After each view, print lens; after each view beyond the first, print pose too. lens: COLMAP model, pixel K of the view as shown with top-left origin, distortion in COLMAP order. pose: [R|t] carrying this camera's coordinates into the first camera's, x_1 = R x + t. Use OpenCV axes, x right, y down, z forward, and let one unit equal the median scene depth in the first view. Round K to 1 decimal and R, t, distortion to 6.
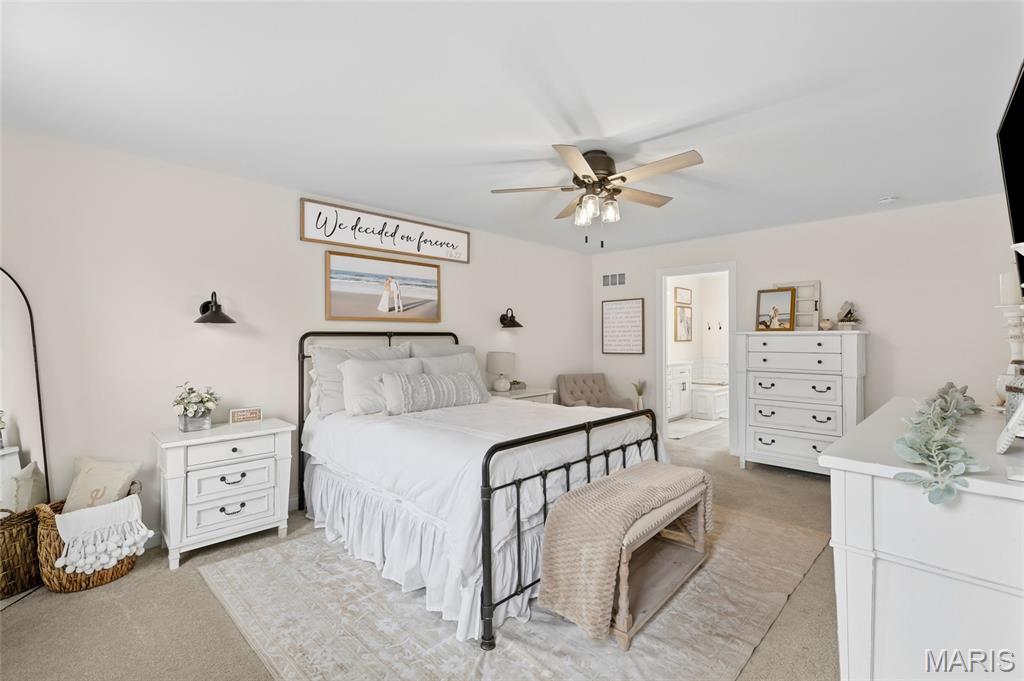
lens RADIAL K [[464.1, 0, 511.4], [0, 464.1, 338.3], [0, 0, 1]] dist [-0.000799, -0.000023]
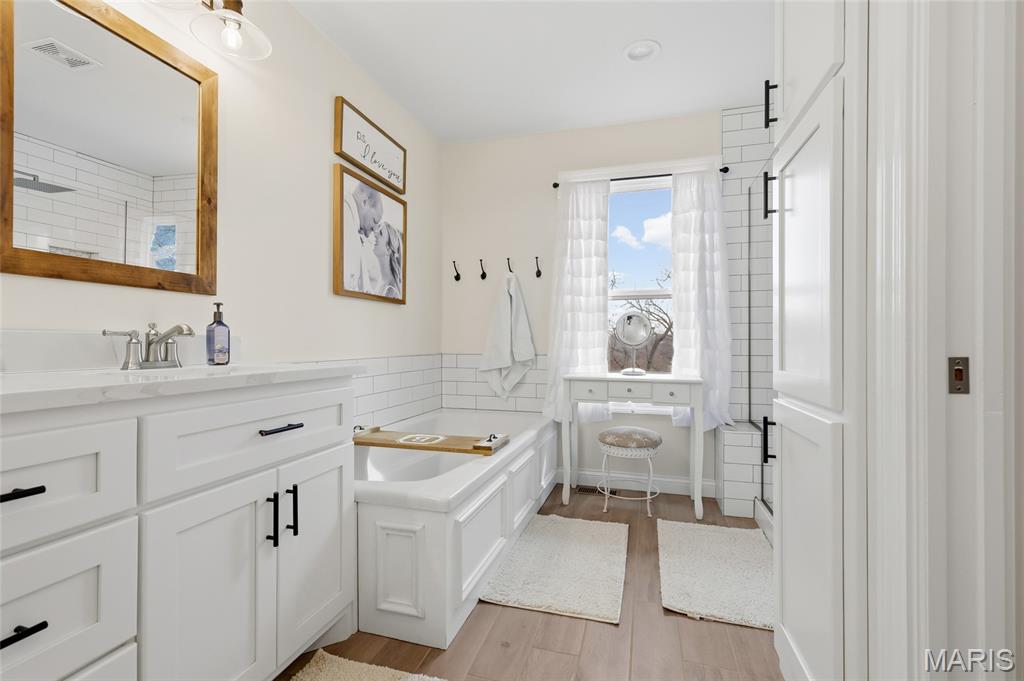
lens RADIAL K [[464.1, 0, 511.6], [0, 464.1, 341.3], [0, 0, 1]] dist [-0.000799, -0.000023]
pose [[0.883660, 0.005017, 0.468103, 0.311615], [-0.005475, 0.999985, -0.000383, 0.035196], [-0.468098, -0.002225, 0.883674, 0.692275]]
